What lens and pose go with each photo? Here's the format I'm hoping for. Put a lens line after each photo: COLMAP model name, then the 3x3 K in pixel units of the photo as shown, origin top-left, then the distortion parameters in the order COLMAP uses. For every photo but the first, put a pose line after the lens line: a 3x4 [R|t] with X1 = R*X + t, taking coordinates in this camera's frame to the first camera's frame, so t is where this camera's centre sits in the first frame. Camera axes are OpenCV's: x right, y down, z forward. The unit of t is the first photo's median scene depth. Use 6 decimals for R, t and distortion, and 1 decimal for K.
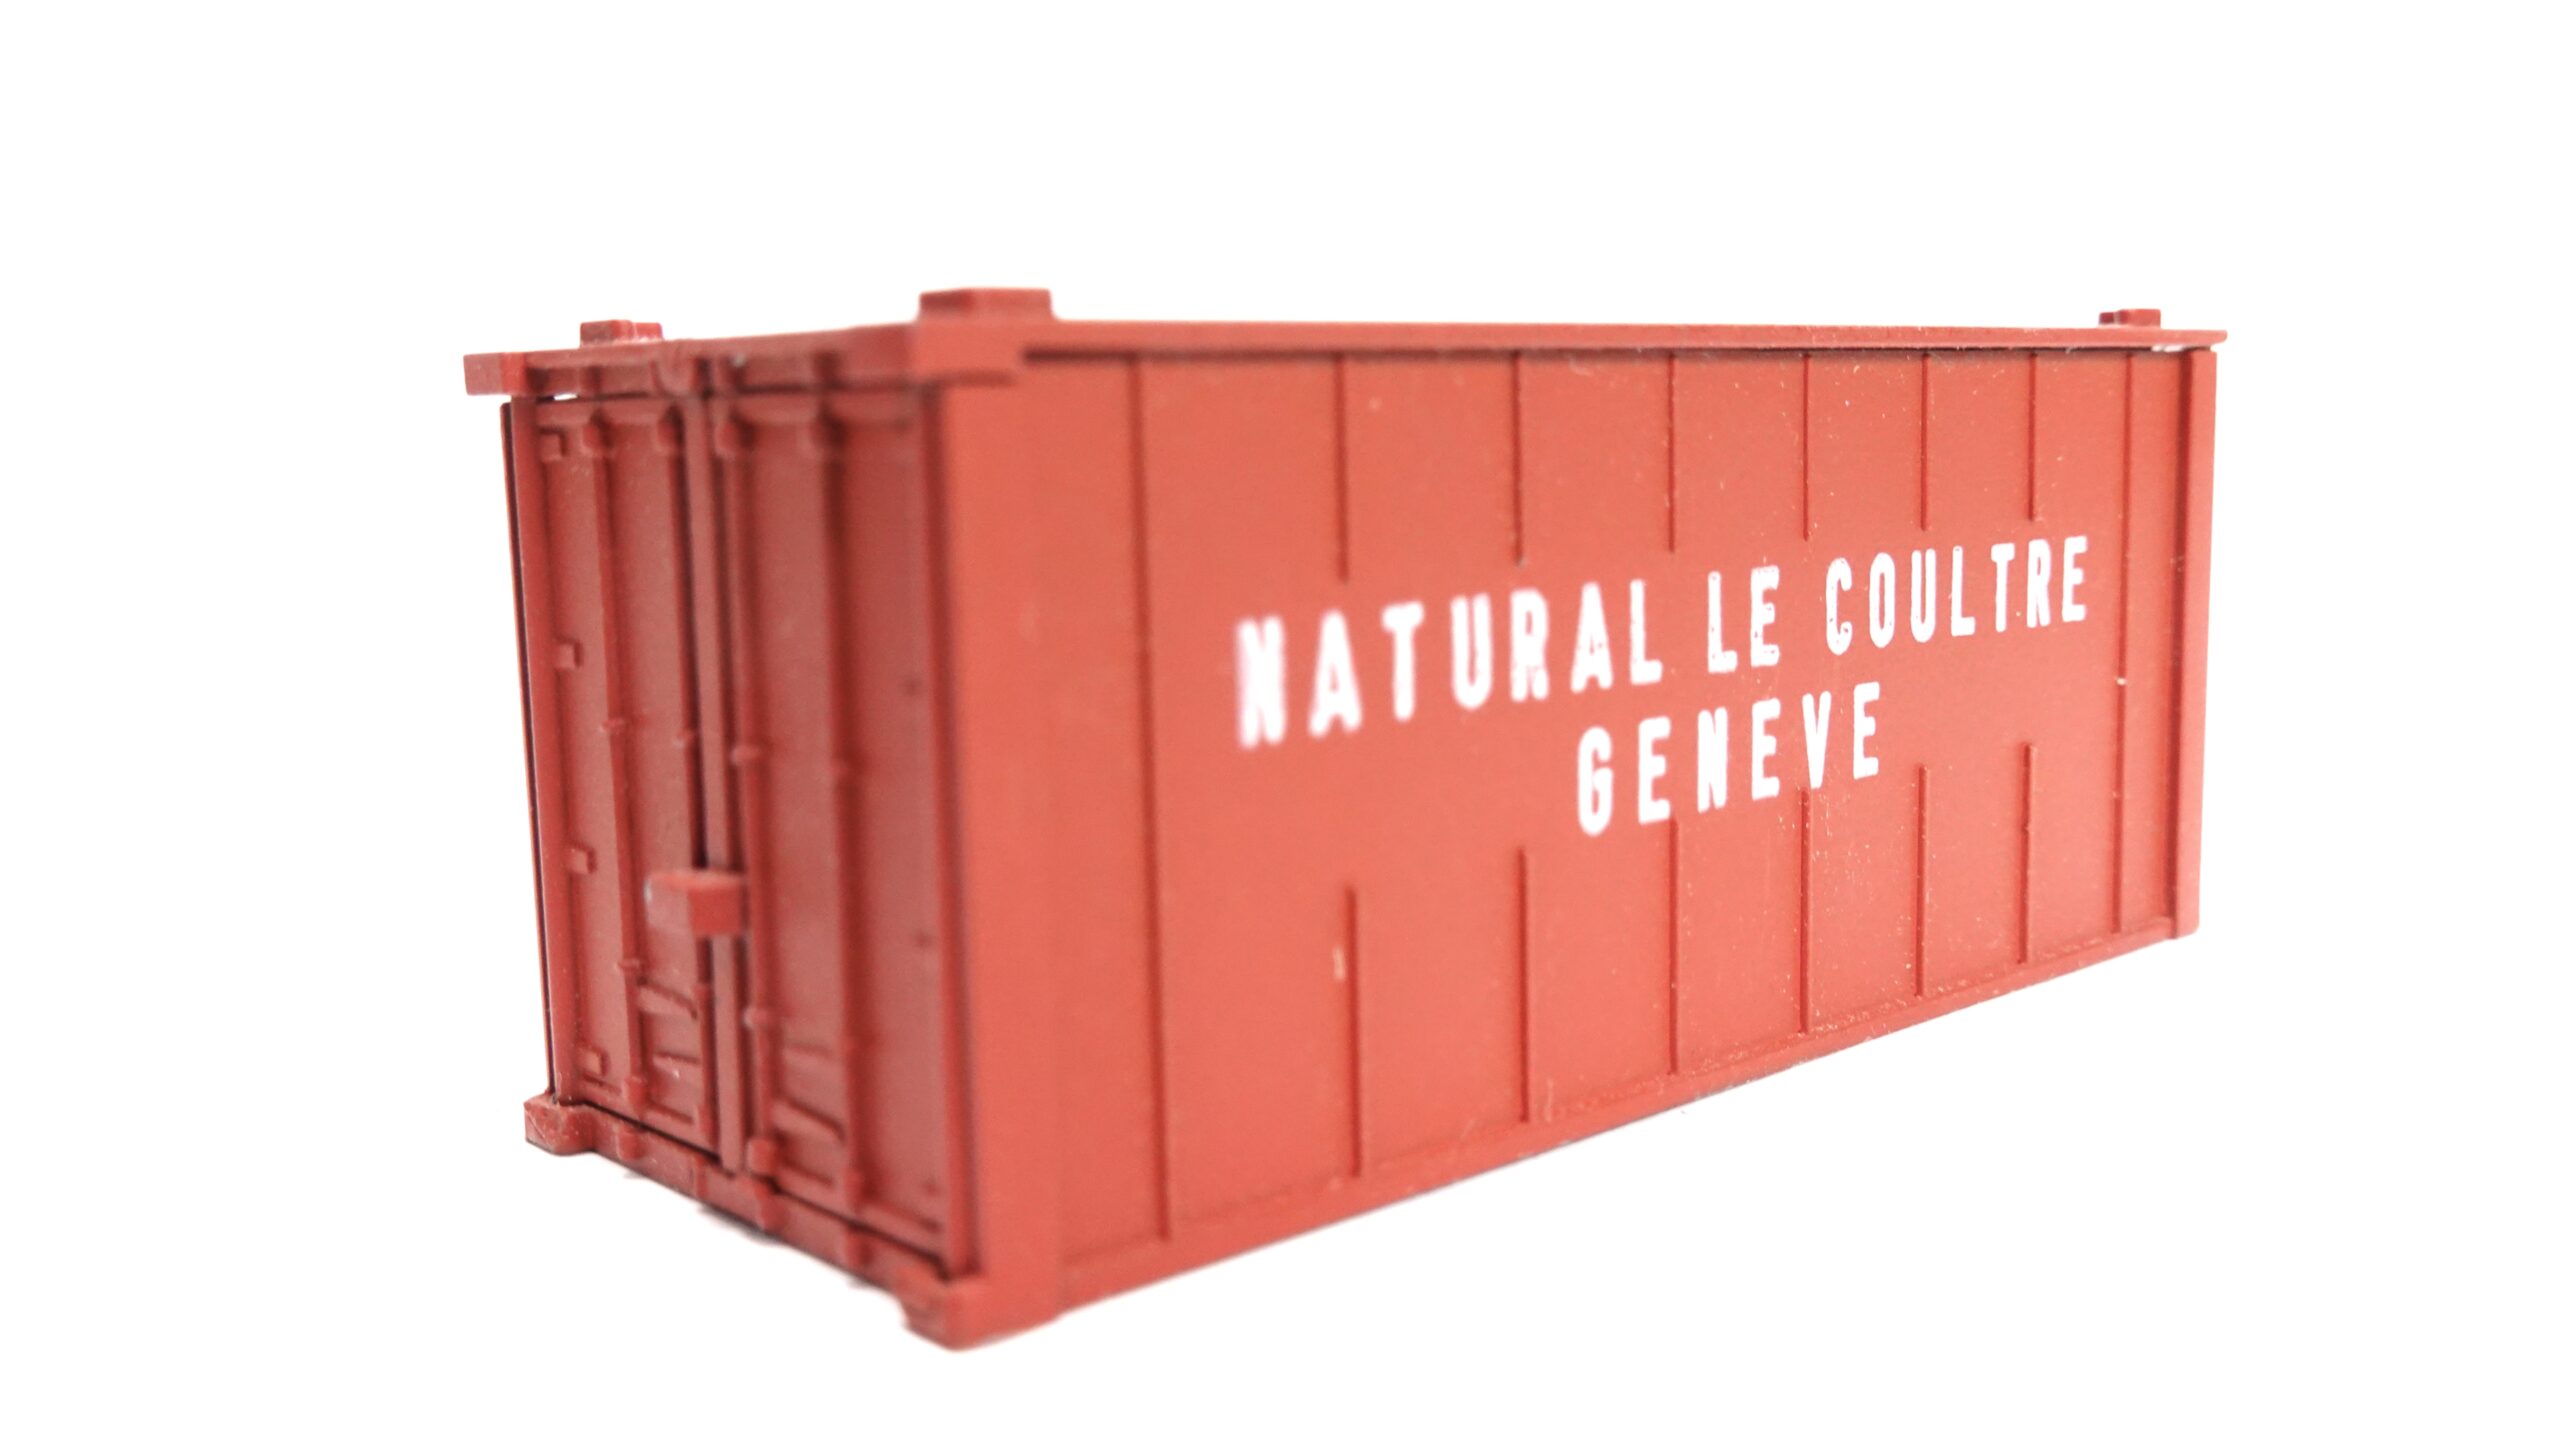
lens RADIAL K [[2454.8, 0, 1414.6], [0, 2454.8, 695.4], [0, 0, 1]] dist [0.008302, 0.000000]
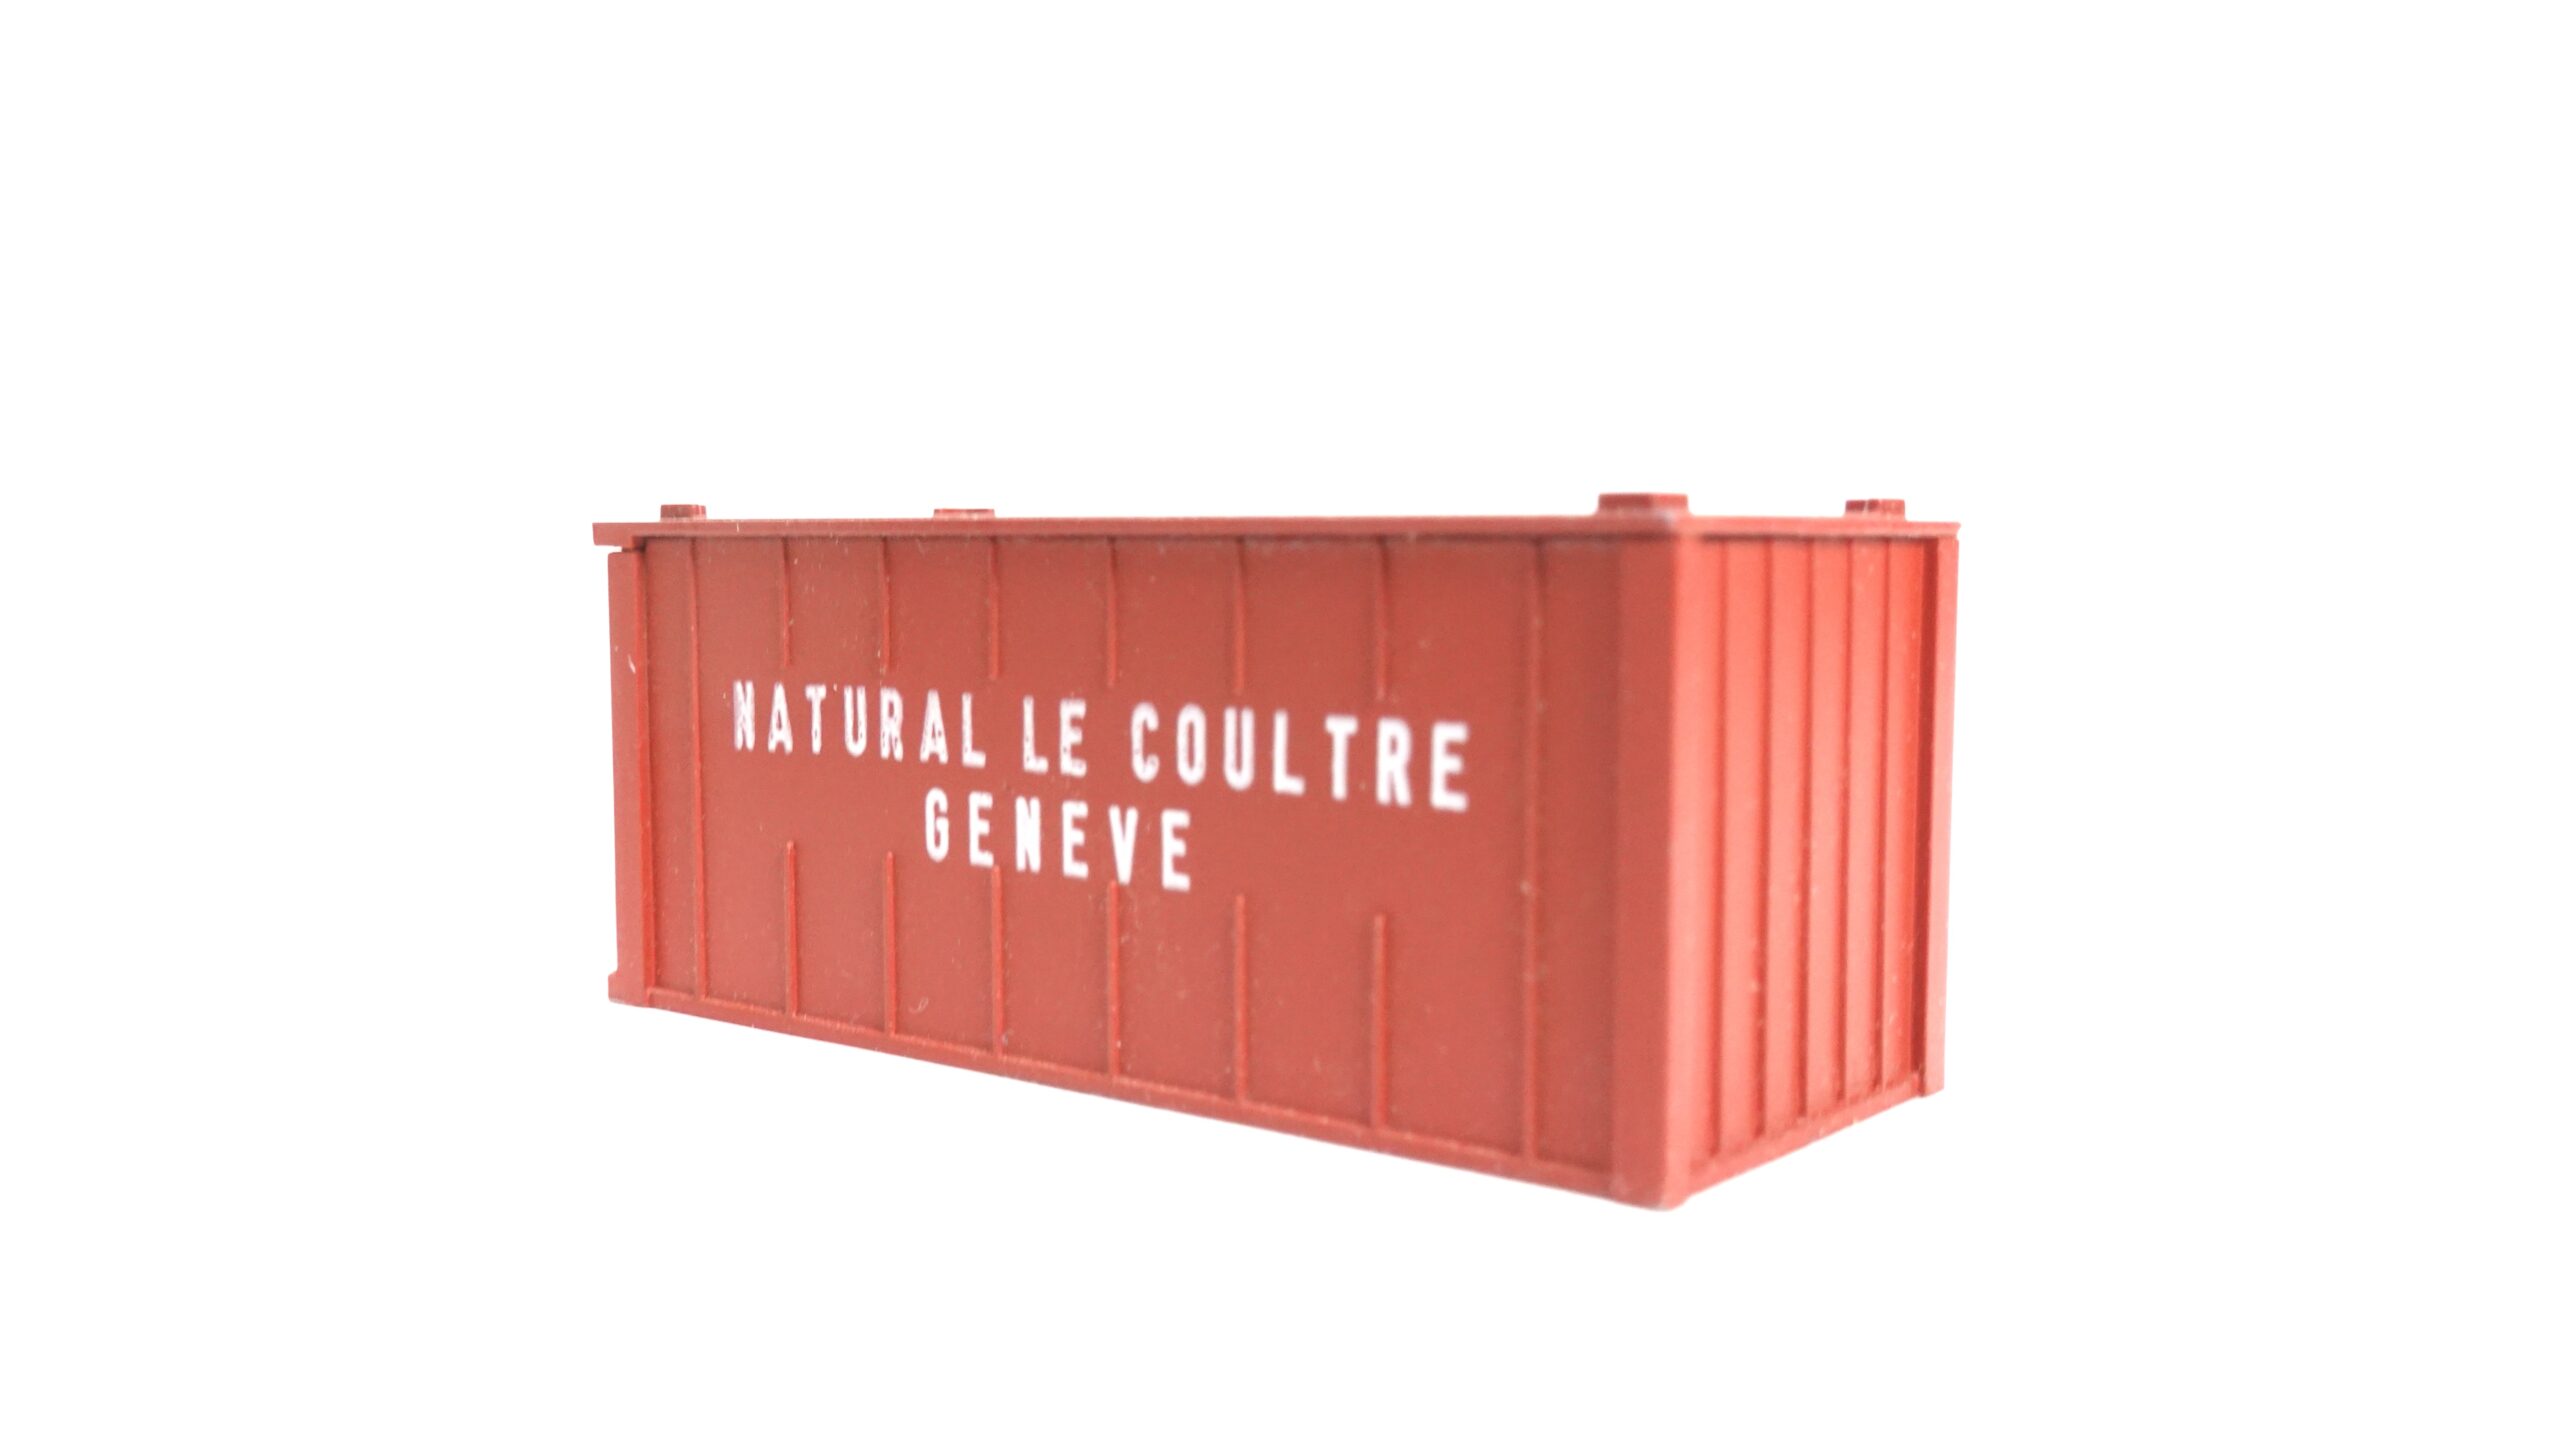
lens RADIAL K [[2454.8, 0, 1286.1], [0, 2454.8, 725.4], [0, 0, 1]] dist [0.008302, 0.000000]
pose [[0.108655, 0.078207, -0.990998, 1.468540], [-0.138518, 0.988366, 0.062811, -0.138037], [0.984381, 0.130447, 0.118224, 0.959651]]
